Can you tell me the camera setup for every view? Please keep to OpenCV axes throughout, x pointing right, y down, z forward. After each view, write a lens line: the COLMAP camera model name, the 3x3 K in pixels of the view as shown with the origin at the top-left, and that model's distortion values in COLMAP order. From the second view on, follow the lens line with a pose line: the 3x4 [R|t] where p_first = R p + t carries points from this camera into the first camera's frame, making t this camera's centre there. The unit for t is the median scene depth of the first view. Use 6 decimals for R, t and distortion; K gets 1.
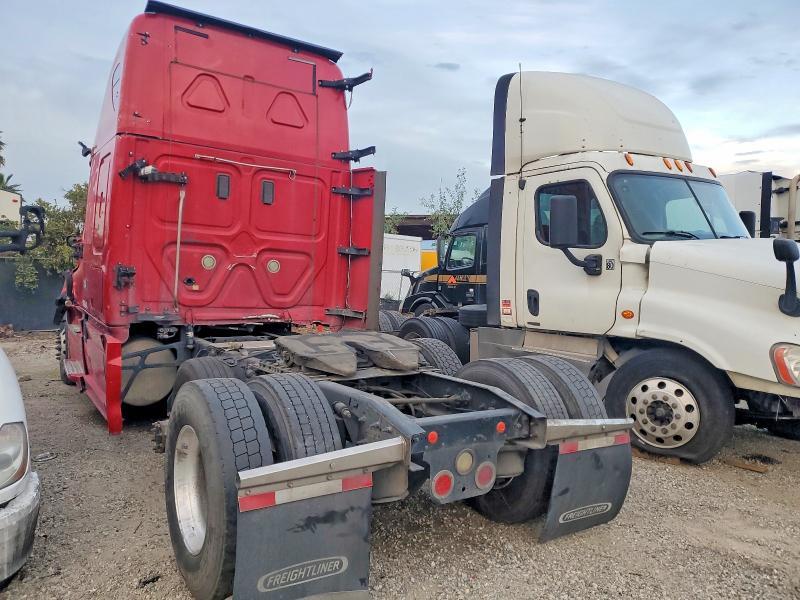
lens RADIAL K [[611.6, 0, 395.6], [0, 611.6, 299.3], [0, 0, 1]] dist [0.005890, -0.010510]
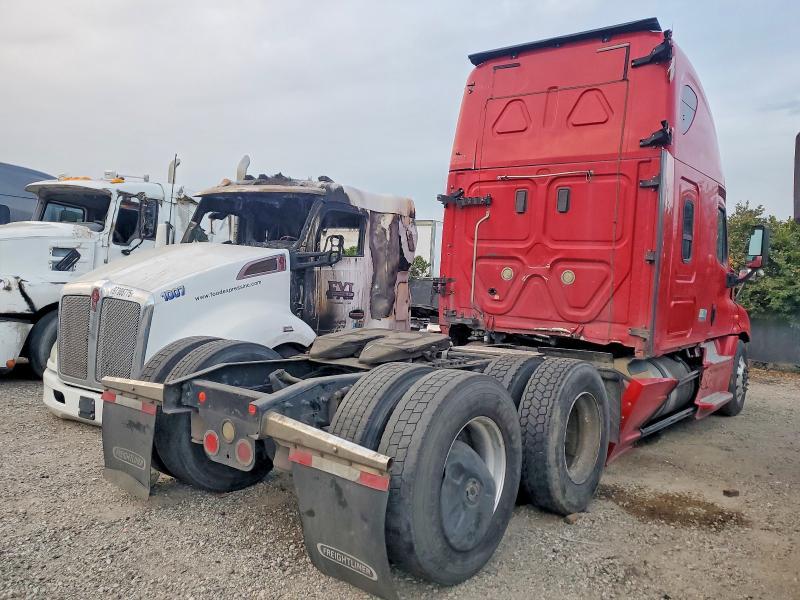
lens RADIAL K [[611.6, 0, 399.1], [0, 611.6, 303.0], [0, 0, 1]] dist [0.005890, -0.010510]
pose [[0.326125, 0.010766, -0.945265, 0.626024], [-0.070599, 0.997420, -0.012998, 0.016886], [0.942687, 0.070974, 0.326044, 0.465240]]
